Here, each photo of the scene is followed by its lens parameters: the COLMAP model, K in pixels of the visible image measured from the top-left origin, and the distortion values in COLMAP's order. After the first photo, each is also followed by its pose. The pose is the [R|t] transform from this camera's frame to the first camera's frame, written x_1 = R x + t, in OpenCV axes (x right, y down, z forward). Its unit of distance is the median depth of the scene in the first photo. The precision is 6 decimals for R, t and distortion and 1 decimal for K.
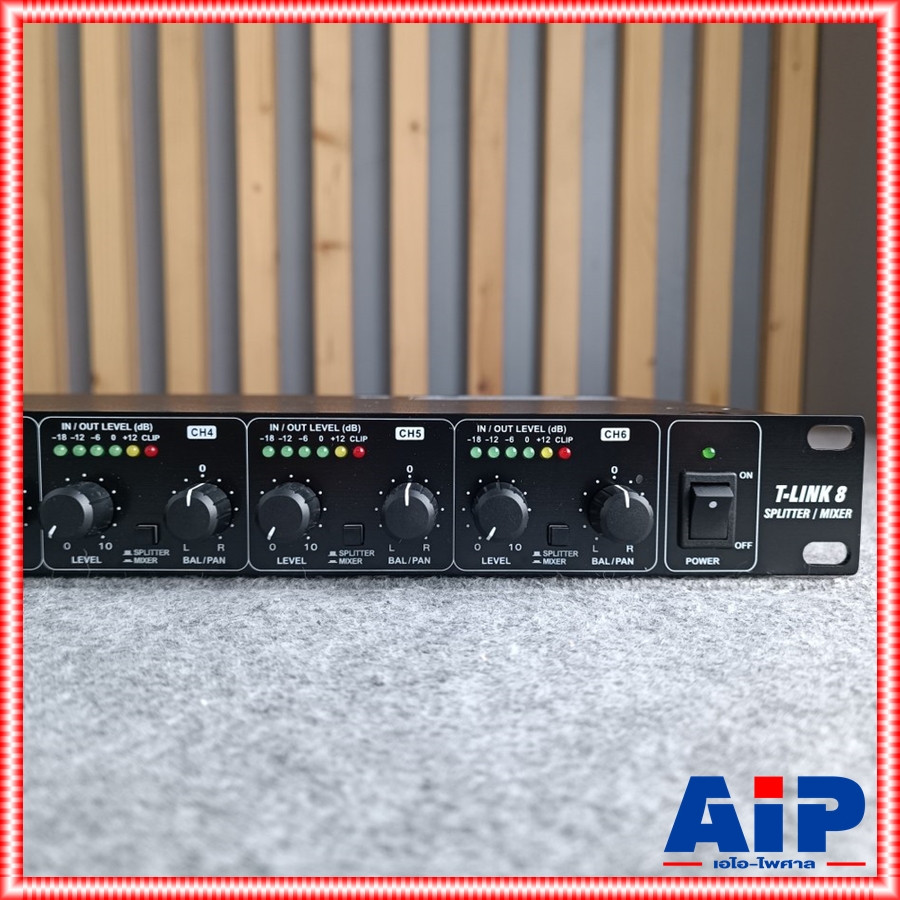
lens RADIAL K [[913.5, 0, 450.0], [0, 913.5, 450.0], [0, 0, 1]] dist [-0.018349, 0.020545]
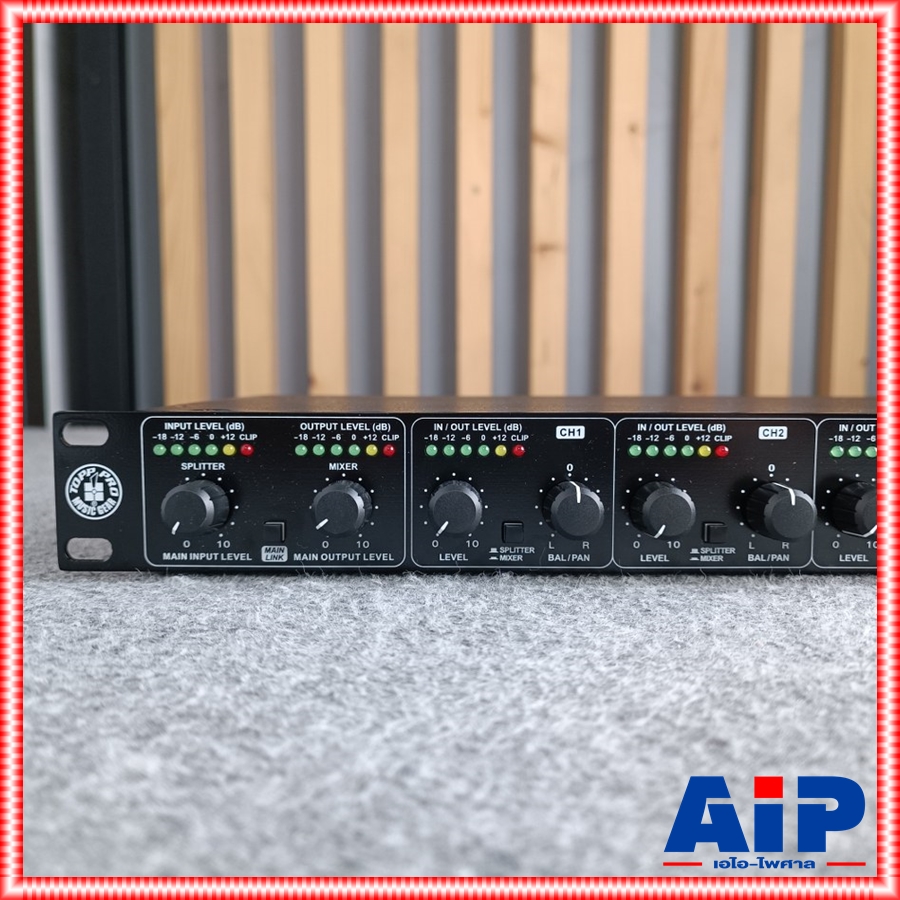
lens RADIAL K [[902.4, 0, 450.0], [0, 902.4, 450.0], [0, 0, 1]] dist [0.023880, -0.034795]
pose [[0.999868, -0.002414, -0.016061, -0.225149], [0.002445, 0.999995, 0.001889, -0.001065], [0.016057, -0.001928, 0.999869, -0.006606]]
